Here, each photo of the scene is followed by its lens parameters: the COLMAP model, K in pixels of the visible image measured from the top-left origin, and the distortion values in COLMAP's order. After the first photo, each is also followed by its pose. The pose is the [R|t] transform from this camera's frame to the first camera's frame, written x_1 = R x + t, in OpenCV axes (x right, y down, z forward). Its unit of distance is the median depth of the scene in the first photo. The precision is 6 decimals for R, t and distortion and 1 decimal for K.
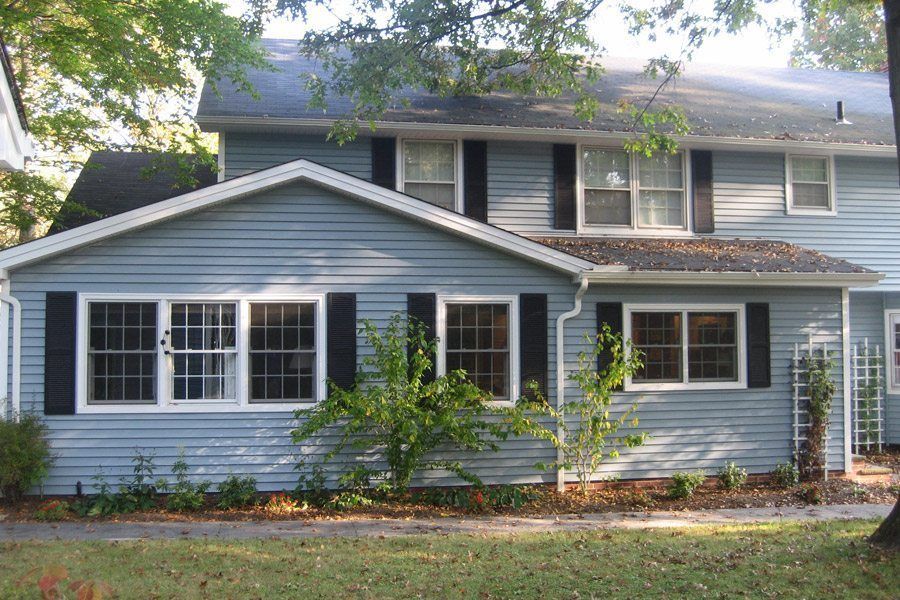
lens RADIAL K [[1038.2, 0, 449.4], [0, 1038.2, 274.6], [0, 0, 1]] dist [-0.221535, 0.408200]
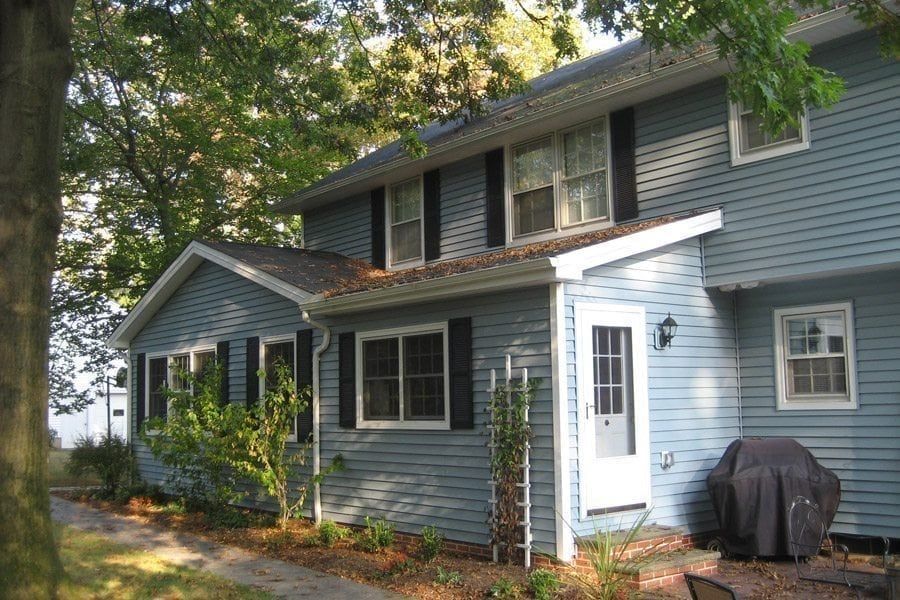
lens RADIAL K [[1038.2, 0, 449.4], [0, 1038.2, 274.6], [0, 0, 1]] dist [-0.221535, 0.408200]
pose [[0.413025, -0.119223, -0.902882, 1.010218], [0.082639, 0.992211, -0.093215, 0.067385], [0.906963, -0.036113, 0.419660, 0.670903]]
